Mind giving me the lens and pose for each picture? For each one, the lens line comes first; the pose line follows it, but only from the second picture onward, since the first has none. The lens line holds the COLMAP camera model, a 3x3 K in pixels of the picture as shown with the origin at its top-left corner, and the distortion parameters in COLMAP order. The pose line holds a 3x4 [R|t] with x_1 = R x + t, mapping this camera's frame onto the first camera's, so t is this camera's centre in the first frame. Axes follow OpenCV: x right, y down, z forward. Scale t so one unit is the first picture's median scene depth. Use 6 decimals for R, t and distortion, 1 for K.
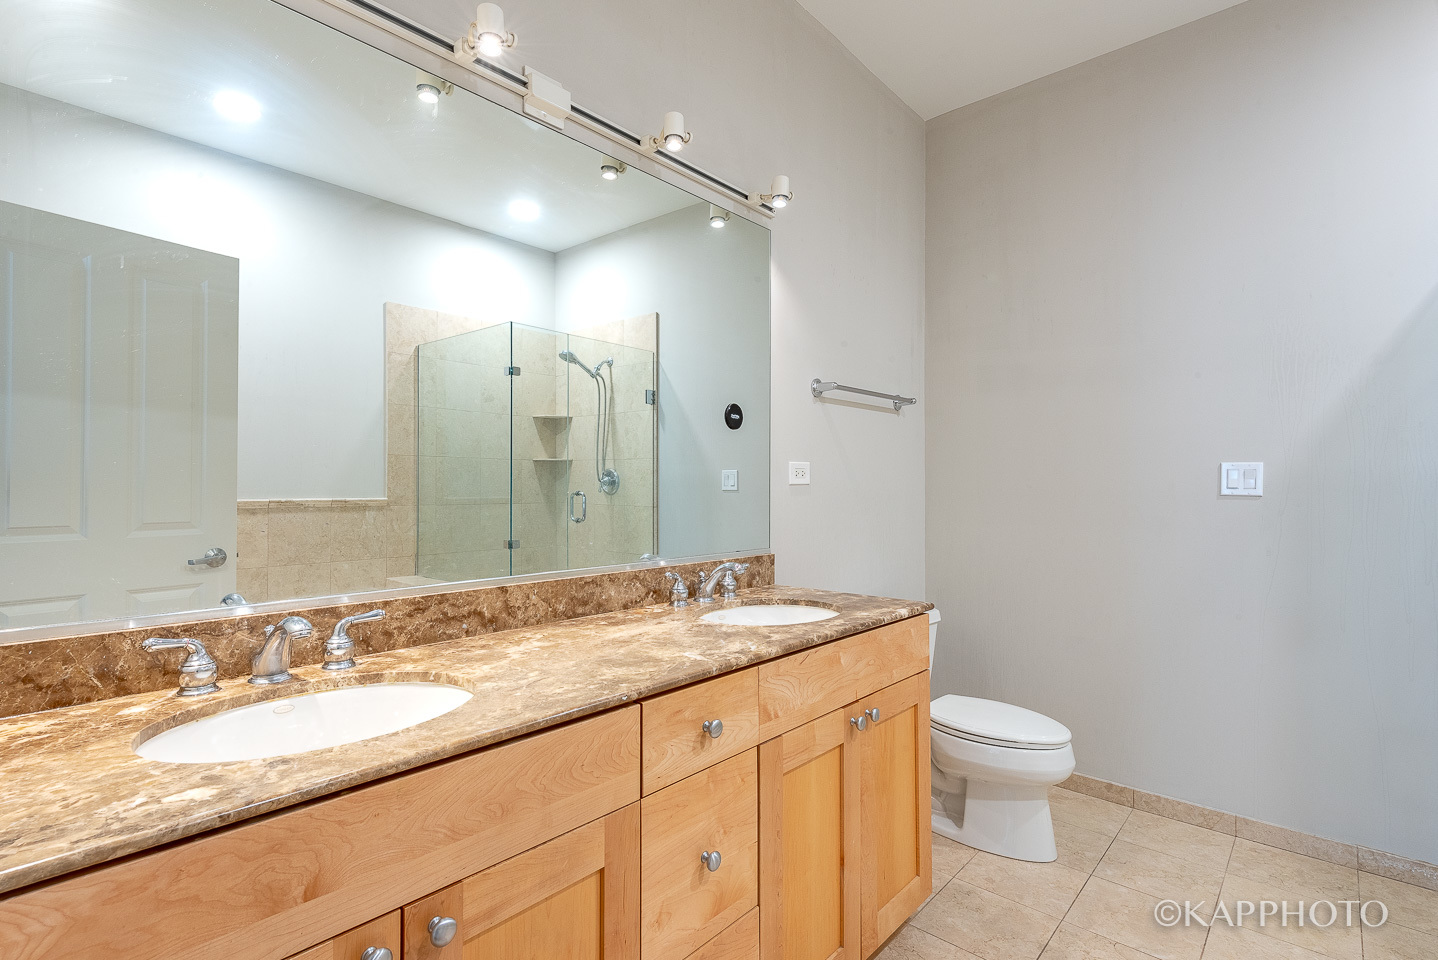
lens RADIAL K [[731.0, 0, 715.6], [0, 731.0, 488.5], [0, 0, 1]] dist [0.018752, -0.004483]
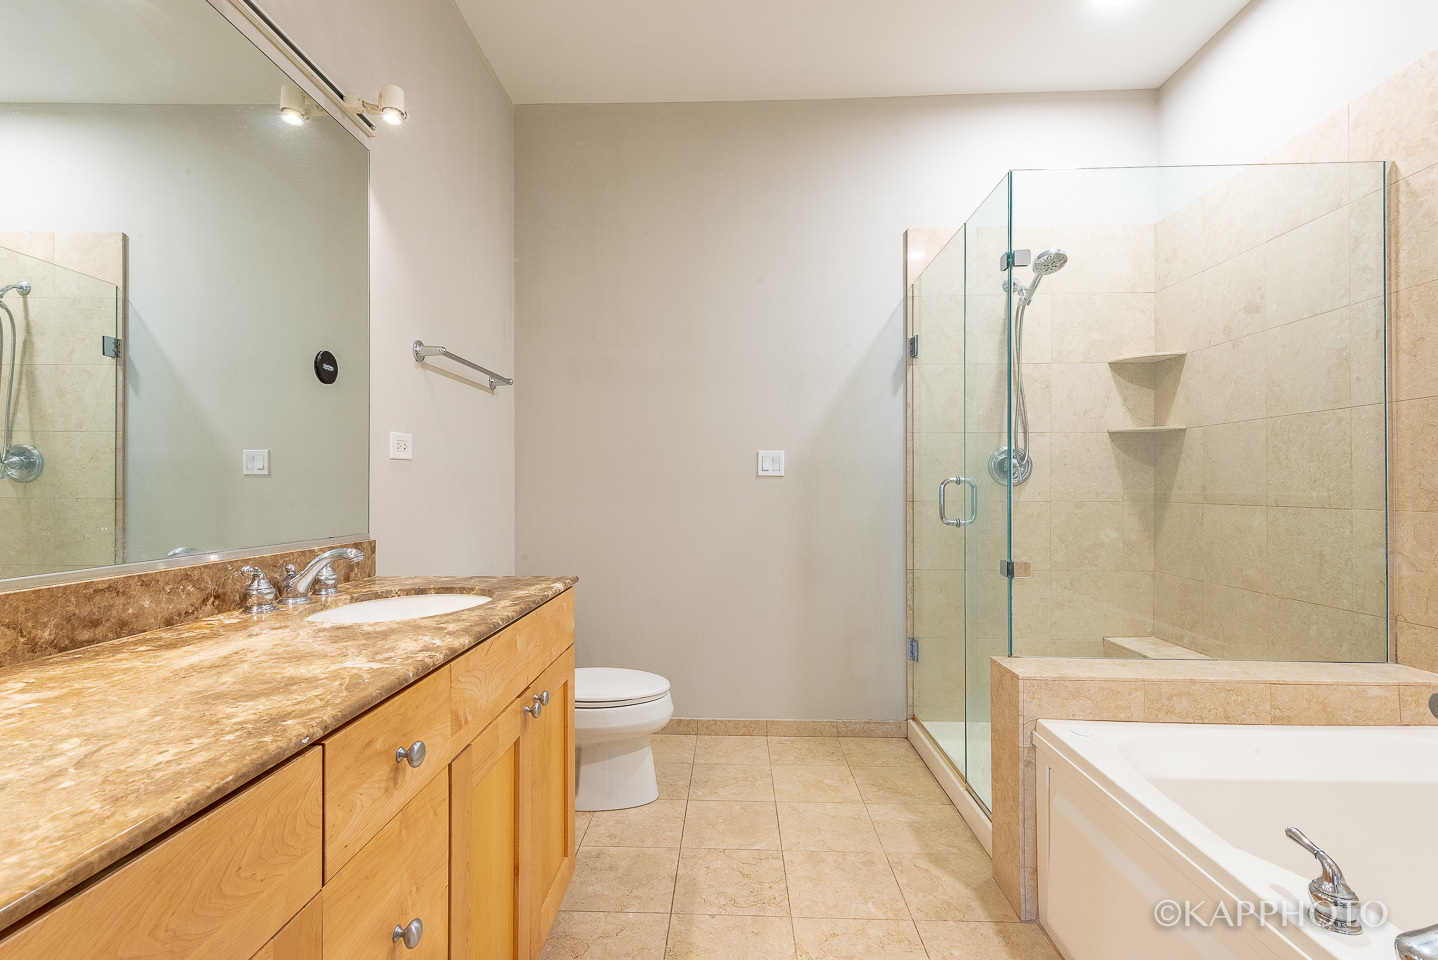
lens RADIAL K [[658.3, 0, 729.2], [0, 658.3, 491.4], [0, 0, 1]] dist [0.016125, -0.004224]
pose [[0.745757, -0.002374, 0.666214, -0.131777], [0.004082, 0.999991, -0.001007, 0.039685], [-0.666205, 0.003470, 0.745760, 0.179528]]
